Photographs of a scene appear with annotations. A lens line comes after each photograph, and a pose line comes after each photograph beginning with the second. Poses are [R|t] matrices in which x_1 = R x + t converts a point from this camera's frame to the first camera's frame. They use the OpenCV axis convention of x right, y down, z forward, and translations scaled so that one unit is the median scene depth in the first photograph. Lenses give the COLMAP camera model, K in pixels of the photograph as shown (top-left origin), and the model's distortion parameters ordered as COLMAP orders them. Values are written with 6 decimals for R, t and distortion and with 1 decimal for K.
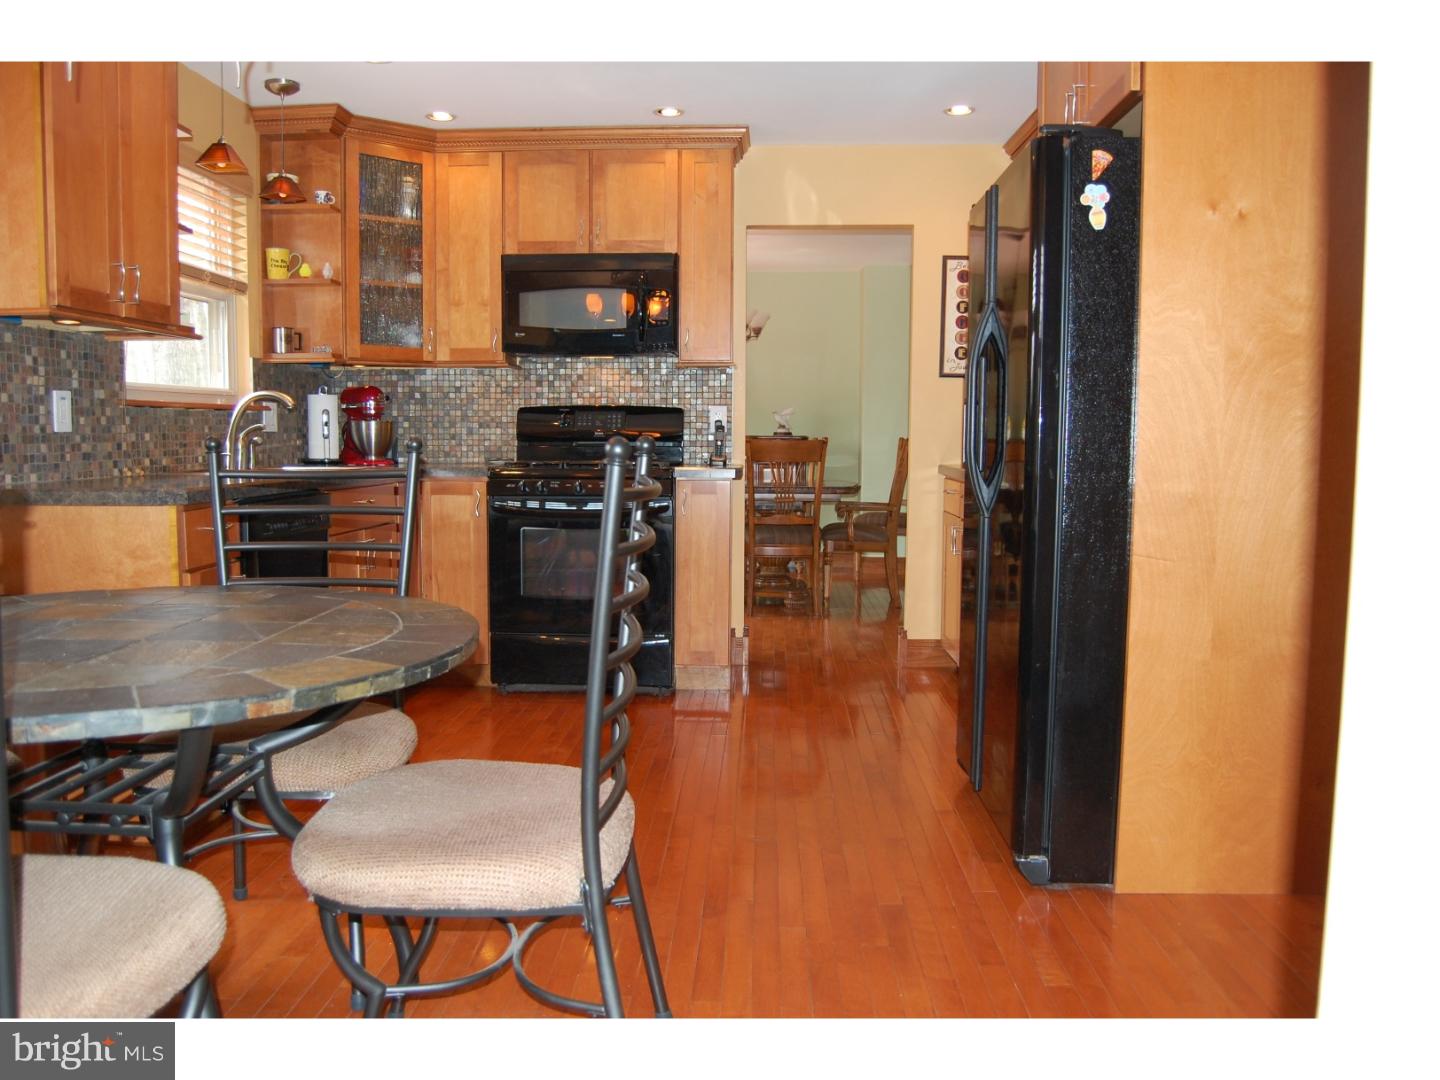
lens RADIAL K [[1161.8, 0, 710.7], [0, 1161.8, 529.7], [0, 0, 1]] dist [-0.099313, 0.056192]
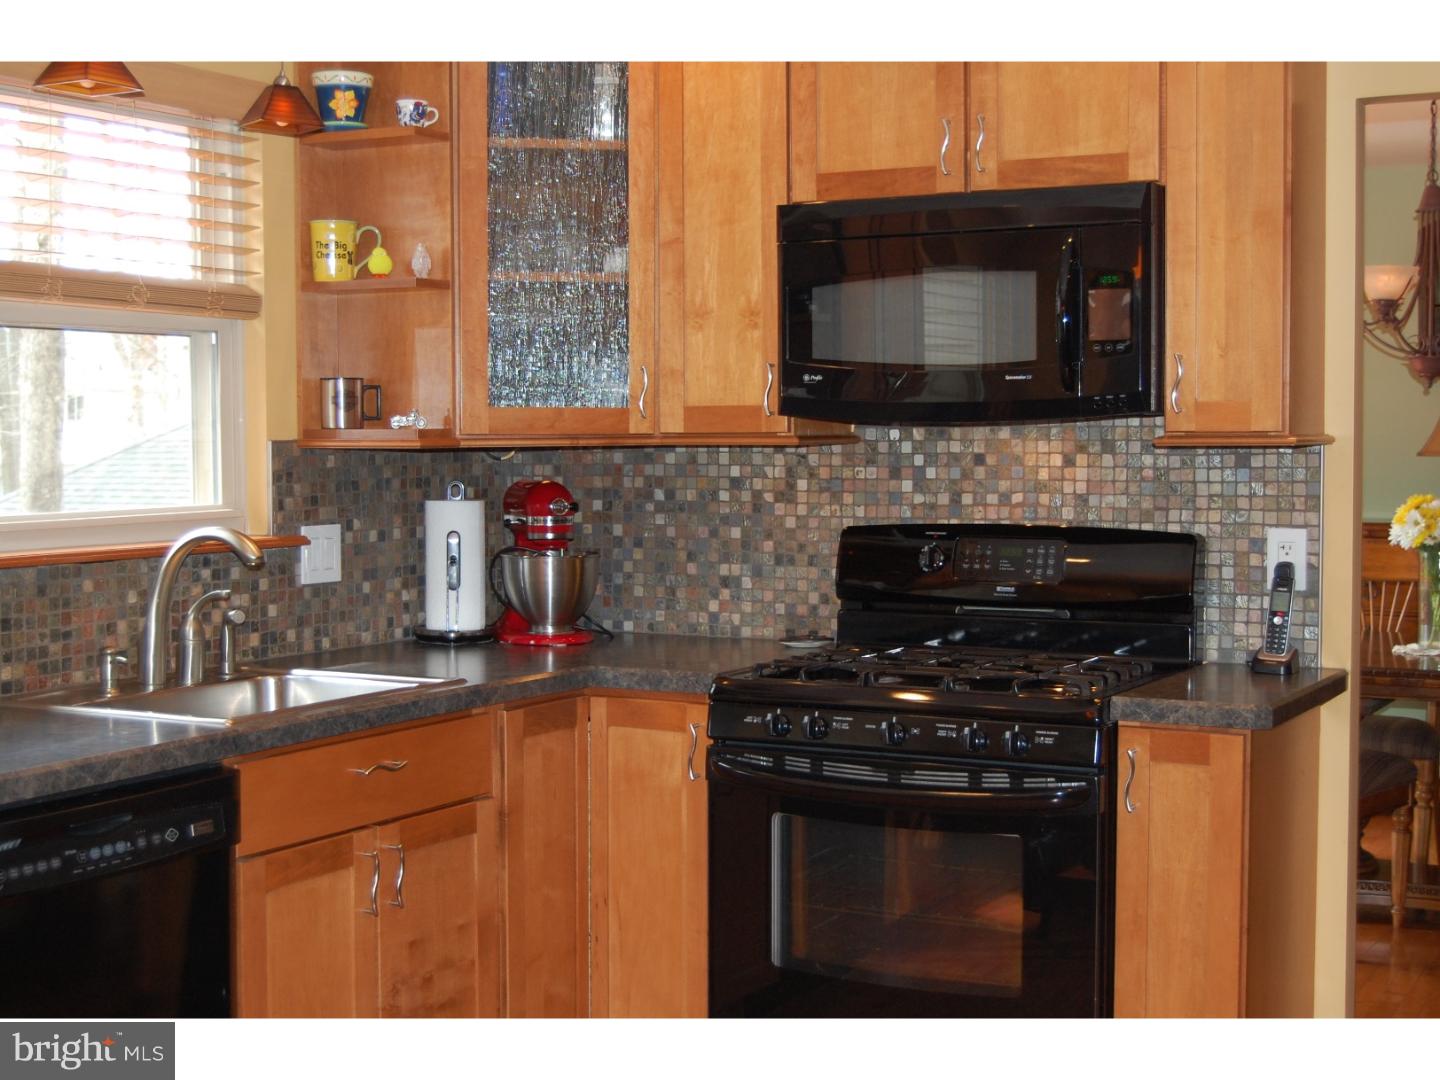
lens RADIAL K [[2063.9, 0, 727.3], [0, 2063.9, 510.6], [0, 0, 1]] dist [-0.055822, 0.000000]
pose [[0.896786, 0.011101, -0.442326, 0.170692], [-0.028981, 0.999012, -0.033686, -0.089946], [0.441515, 0.043028, 0.896222, 0.261108]]
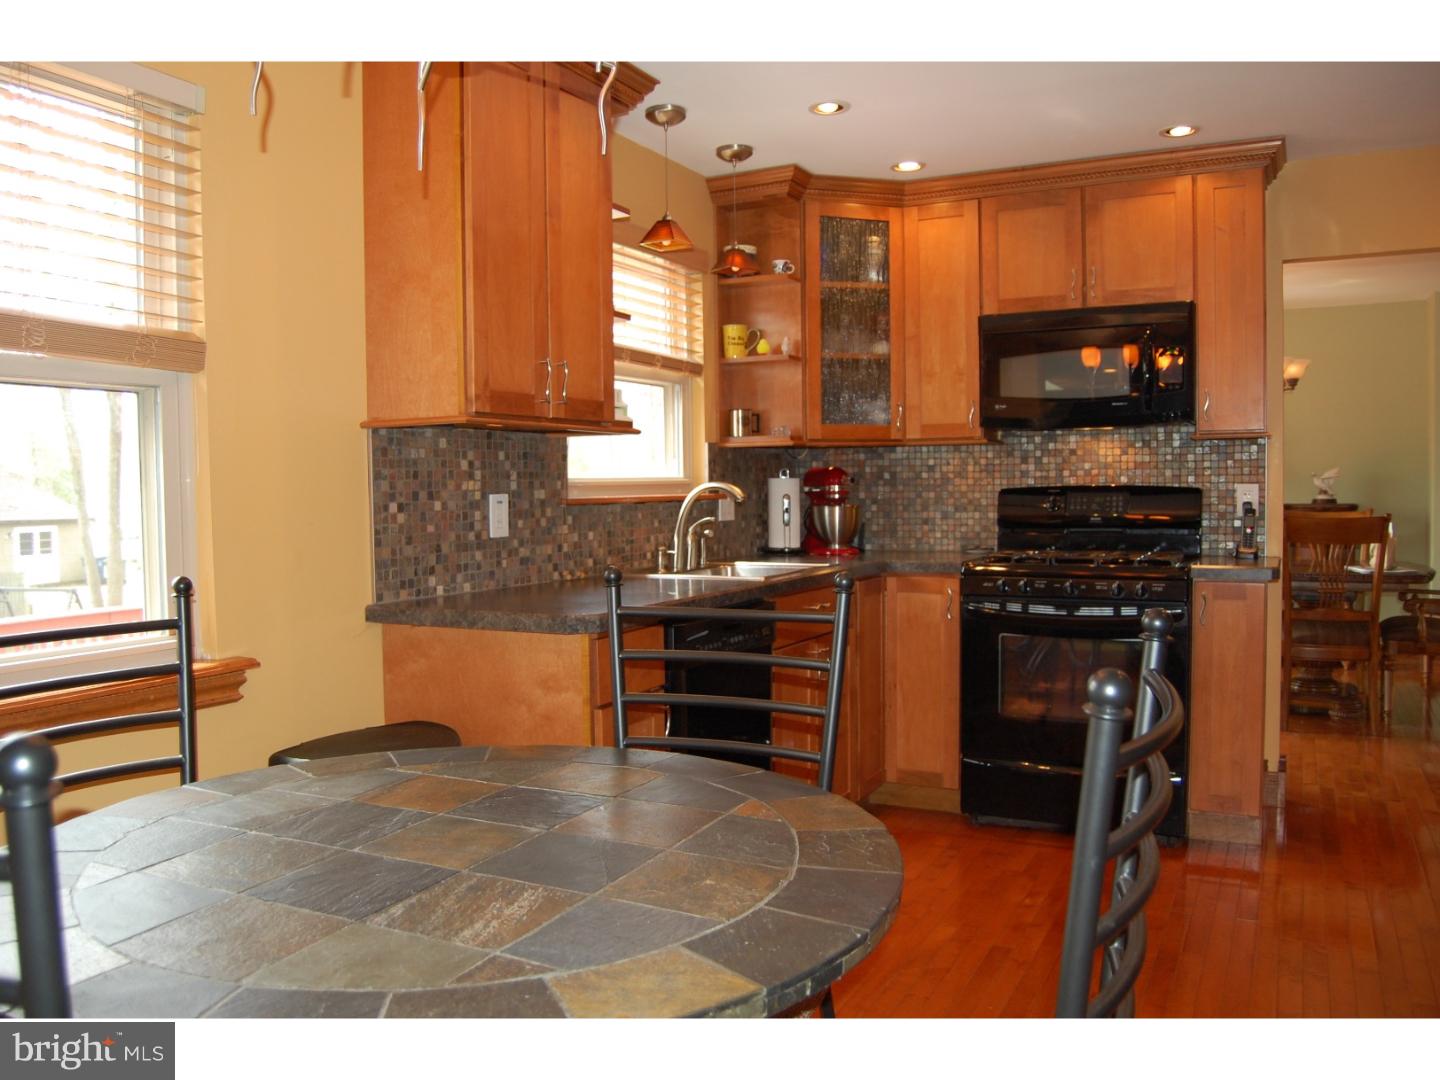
lens RADIAL K [[1161.8, 0, 690.6], [0, 1161.8, 530.8], [0, 0, 1]] dist [-0.099313, 0.056192]
pose [[0.905442, 0.001815, -0.424467, -0.009028], [-0.019221, 0.999140, -0.036729, -0.040893], [0.424035, 0.041414, 0.904698, 0.128164]]
